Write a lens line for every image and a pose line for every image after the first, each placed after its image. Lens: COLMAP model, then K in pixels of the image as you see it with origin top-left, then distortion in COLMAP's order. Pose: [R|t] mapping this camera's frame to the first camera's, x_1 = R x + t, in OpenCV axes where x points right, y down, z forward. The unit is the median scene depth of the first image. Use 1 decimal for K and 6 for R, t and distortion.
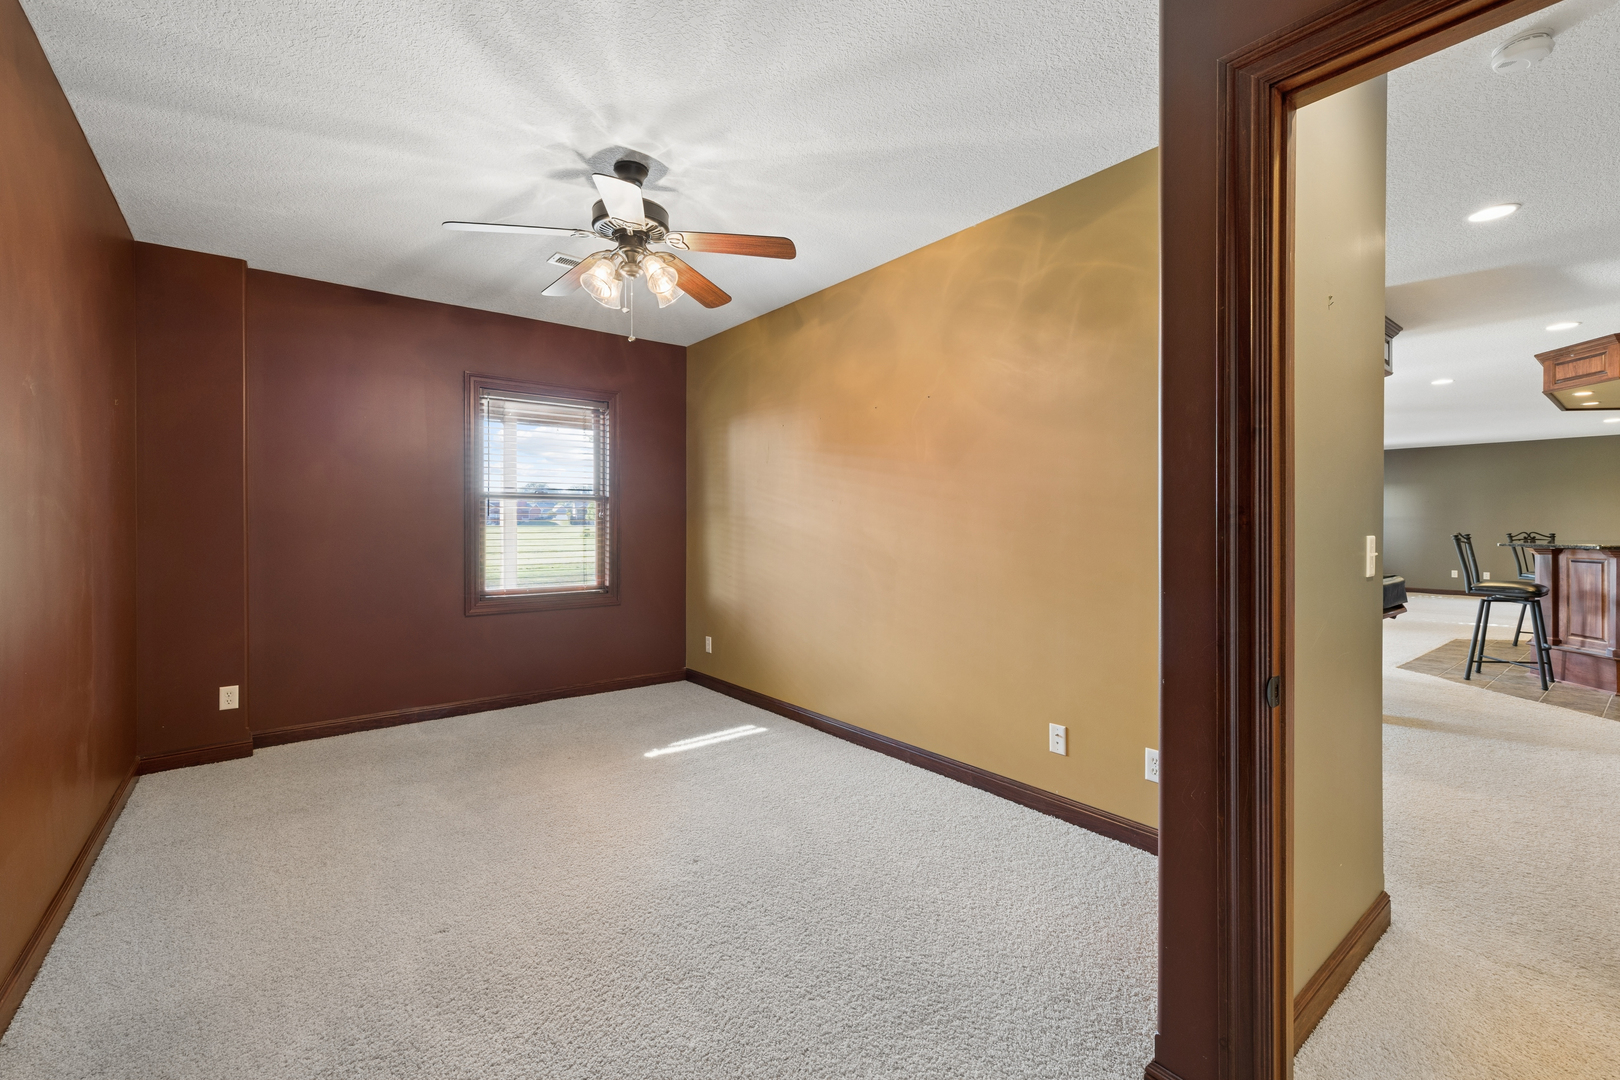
lens RADIAL K [[682.9, 0, 818.4], [0, 682.9, 529.4], [0, 0, 1]] dist [0.001049, 0.000887]
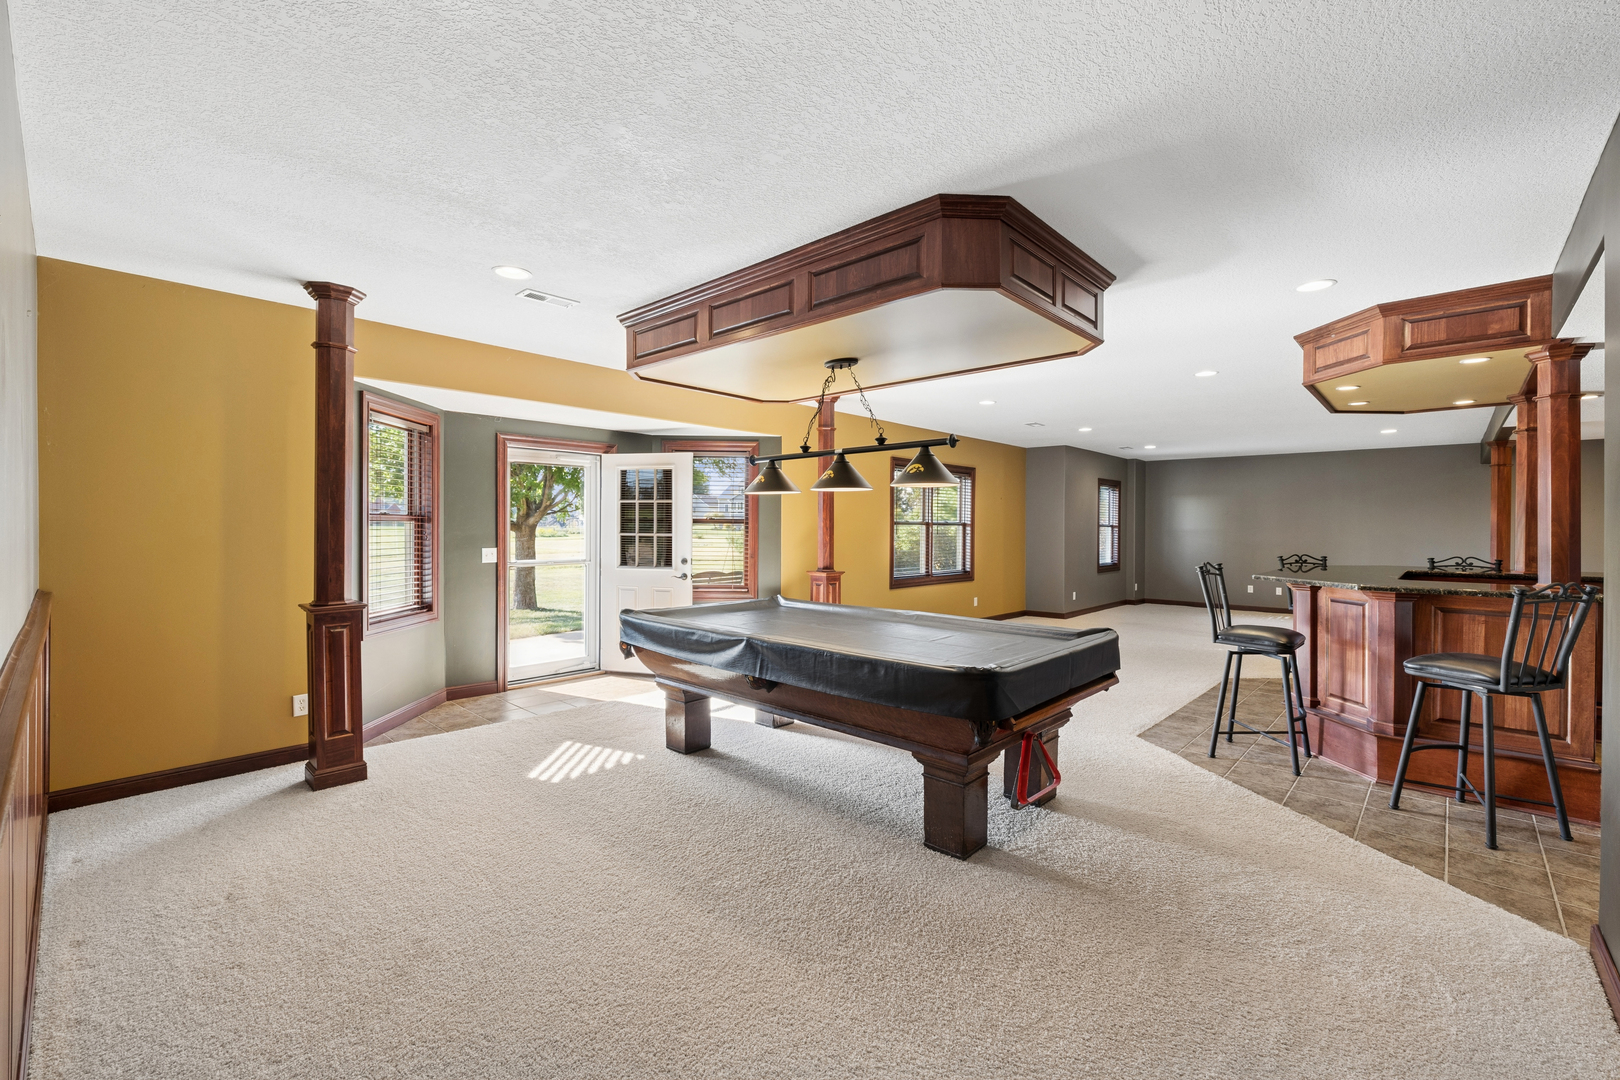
lens RADIAL K [[682.9, 0, 818.4], [0, 682.9, 529.4], [0, 0, 1]] dist [0.001049, 0.000887]
pose [[0.987884, 0.007529, 0.155013, 0.397256], [-0.007663, 0.999971, 0.000263, -0.030312], [-0.155006, -0.001448, 0.987912, 0.318018]]
